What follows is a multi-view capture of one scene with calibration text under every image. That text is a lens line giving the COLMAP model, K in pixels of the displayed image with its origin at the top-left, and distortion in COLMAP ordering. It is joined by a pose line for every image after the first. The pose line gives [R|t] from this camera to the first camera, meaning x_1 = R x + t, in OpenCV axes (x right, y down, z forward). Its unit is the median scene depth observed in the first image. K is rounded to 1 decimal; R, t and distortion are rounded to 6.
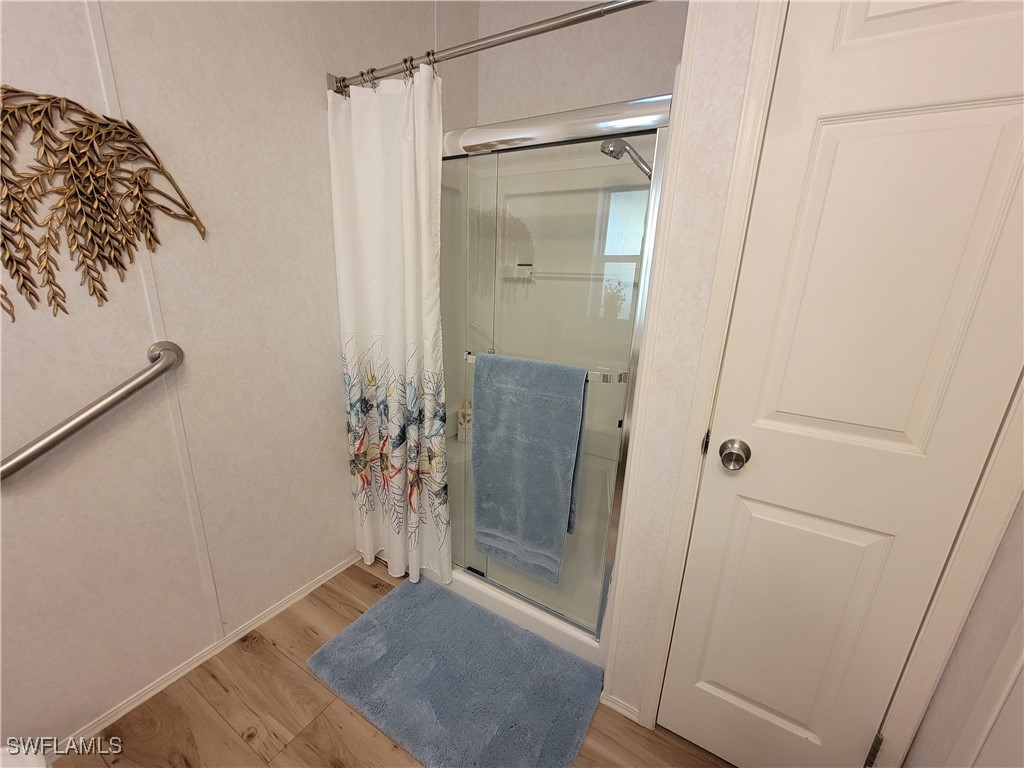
lens RADIAL K [[418.3, 0, 514.0], [0, 418.3, 393.8], [0, 0, 1]] dist [-0.009673, 0.003868]
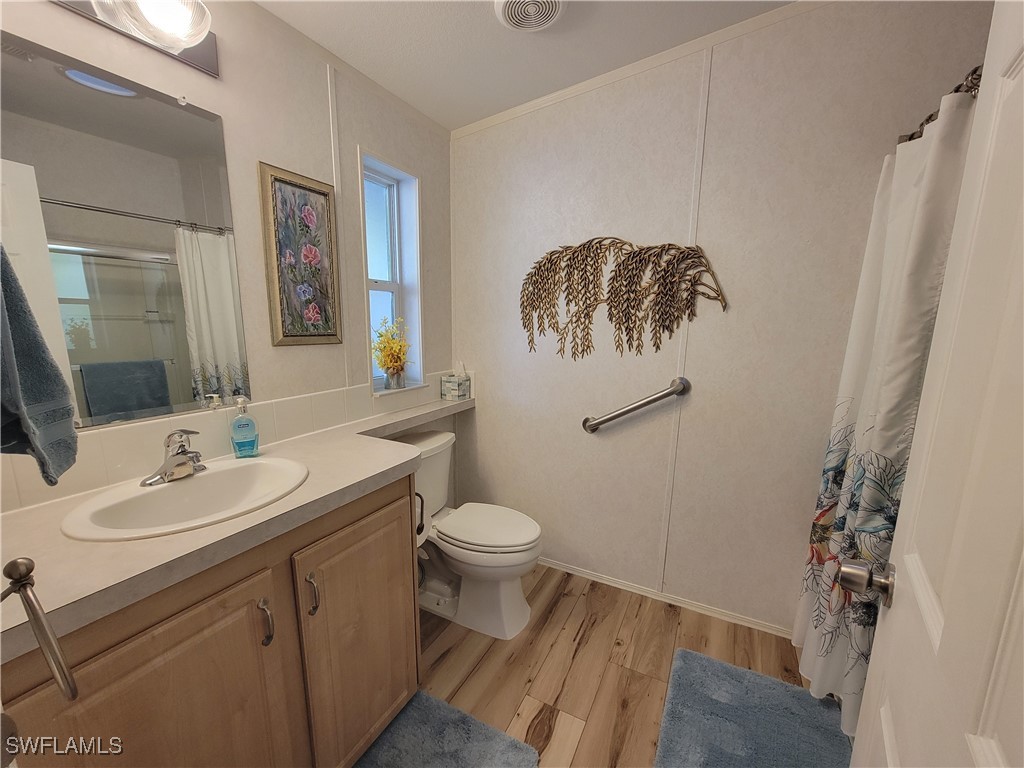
lens RADIAL K [[418.3, 0, 516.7], [0, 418.3, 388.9], [0, 0, 1]] dist [-0.009673, 0.003868]
pose [[0.081733, 0.126098, -0.988645, 0.679444], [-0.285356, 0.953397, 0.098011, -0.064322], [0.954930, 0.274105, 0.113907, 0.261126]]
